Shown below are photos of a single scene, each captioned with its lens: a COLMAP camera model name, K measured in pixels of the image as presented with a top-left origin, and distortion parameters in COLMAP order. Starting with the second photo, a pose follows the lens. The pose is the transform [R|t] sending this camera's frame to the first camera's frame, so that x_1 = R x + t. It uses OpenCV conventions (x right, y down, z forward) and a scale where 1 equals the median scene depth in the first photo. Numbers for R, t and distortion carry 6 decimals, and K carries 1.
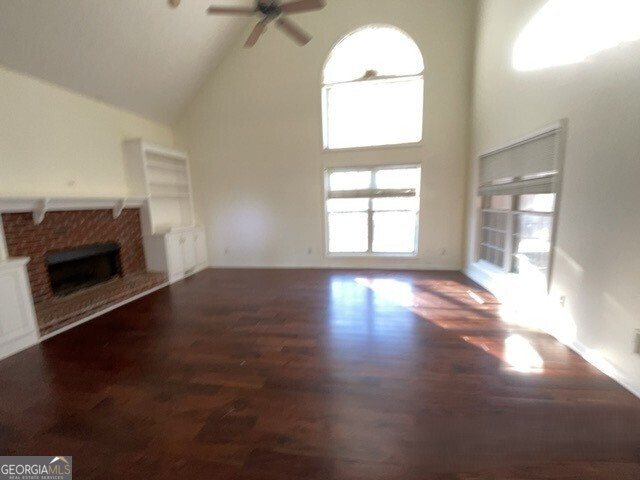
lens RADIAL K [[267.0, 0, 320.0], [0, 267.0, 240.0], [0, 0, 1]] dist [-0.028815, -0.000142]
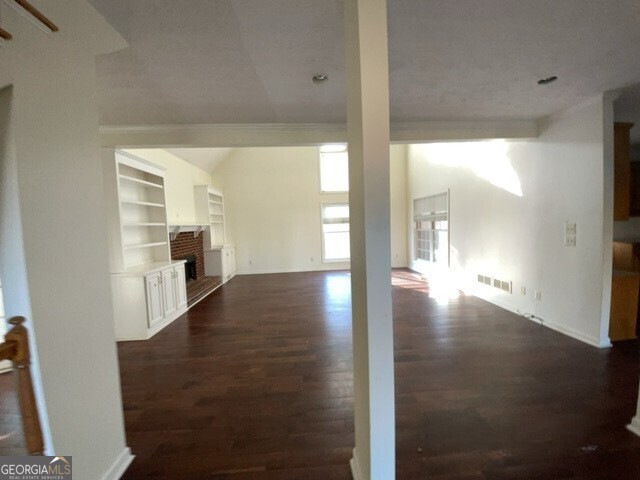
lens RADIAL K [[267.0, 0, 320.0], [0, 267.0, 240.0], [0, 0, 1]] dist [-0.028815, -0.000142]
pose [[0.976024, -0.022793, 0.216467, -0.389781], [0.041930, 0.995564, -0.084230, 0.076140], [-0.213587, 0.091287, 0.972650, -0.565326]]
